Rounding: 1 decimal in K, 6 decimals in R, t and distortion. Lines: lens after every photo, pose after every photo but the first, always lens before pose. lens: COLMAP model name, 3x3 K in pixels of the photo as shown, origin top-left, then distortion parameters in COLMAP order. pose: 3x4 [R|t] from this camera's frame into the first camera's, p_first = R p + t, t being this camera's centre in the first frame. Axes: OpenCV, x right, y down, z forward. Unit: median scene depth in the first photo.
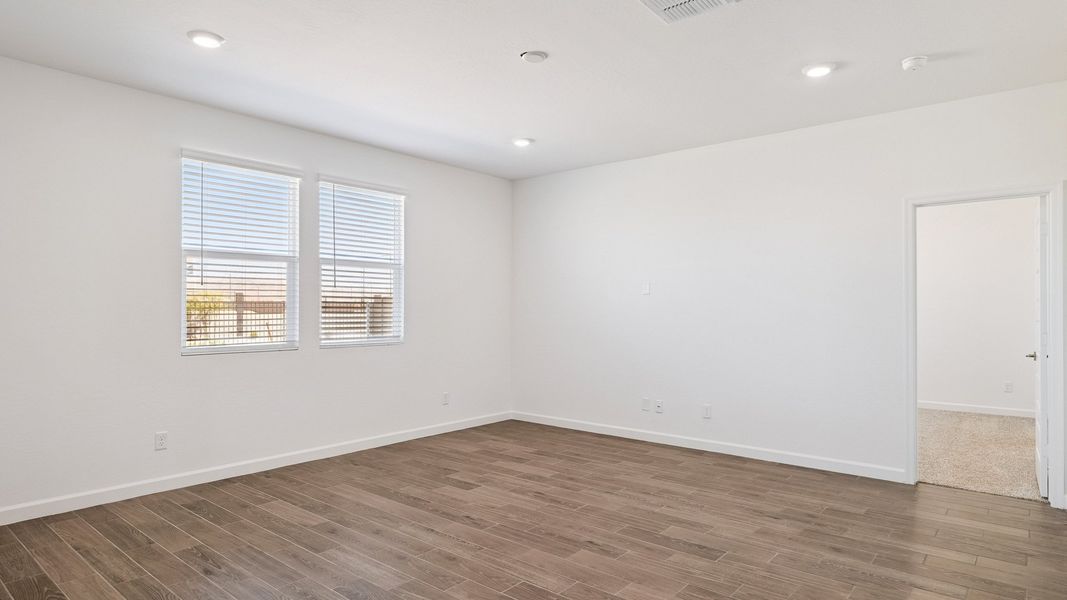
lens RADIAL K [[600.1, 0, 537.3], [0, 600.1, 303.3], [0, 0, 1]] dist [0.001251, 0.000500]
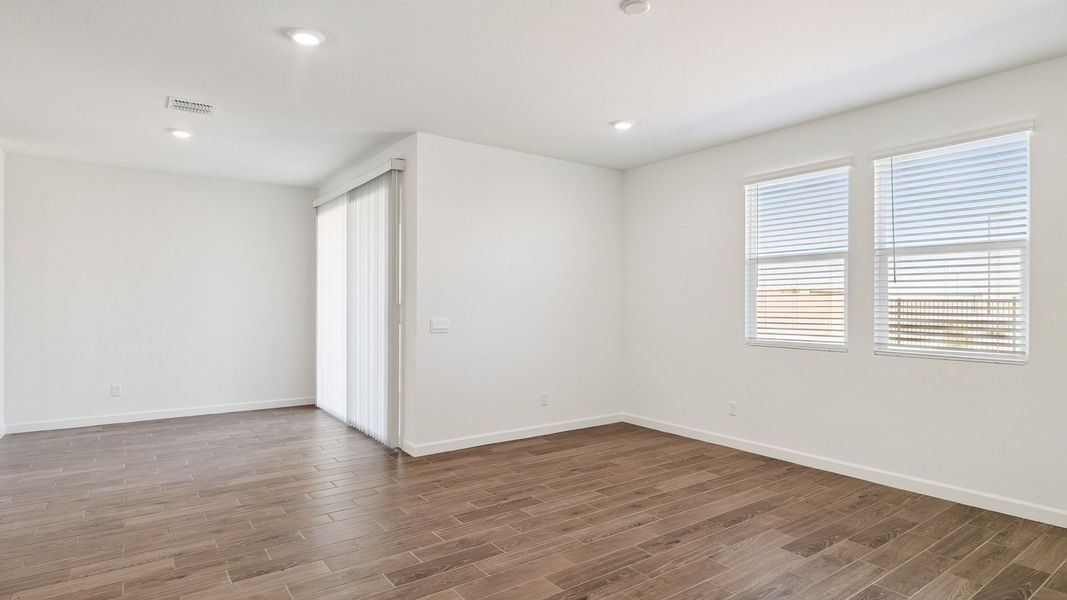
lens RADIAL K [[566.7, 0, 539.1], [0, 566.7, 300.5], [0, 0, 1]] dist [-0.001355, -0.001179]
pose [[-0.239733, -0.006373, -0.970818, 0.717344], [0.003859, 0.999964, -0.007517, 0.002926], [0.970831, -0.005549, -0.239700, 0.958913]]
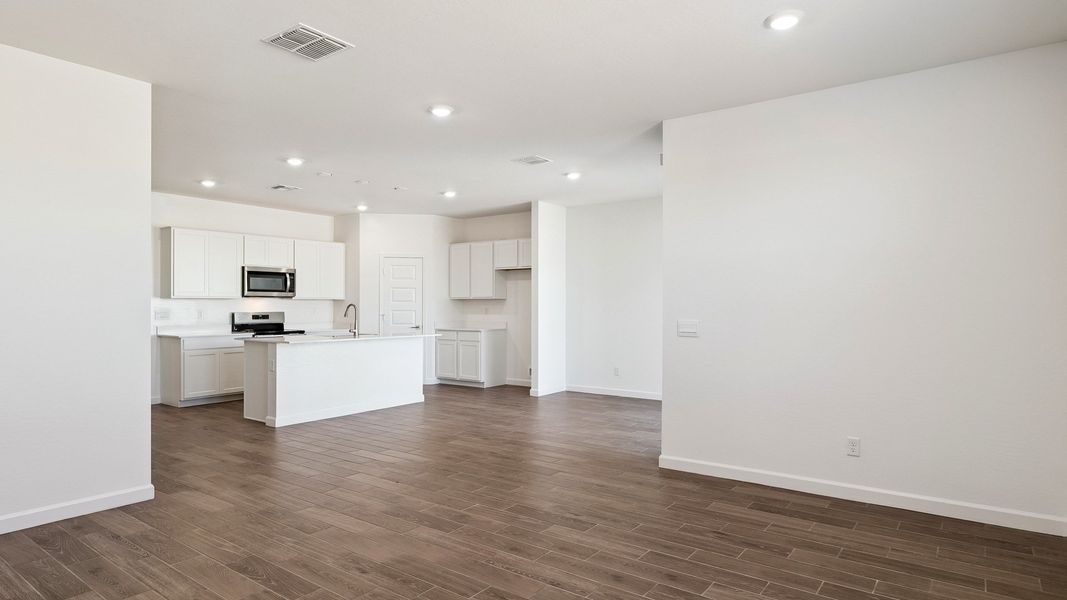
lens RADIAL K [[600.1, 0, 538.0], [0, 600.1, 298.1], [0, 0, 1]] dist [0.001251, 0.000500]
pose [[-0.998247, -0.003026, -0.059103, -0.095722], [-0.001894, 0.999814, -0.019209, 0.011712], [0.059150, -0.019064, -0.998067, 1.616706]]
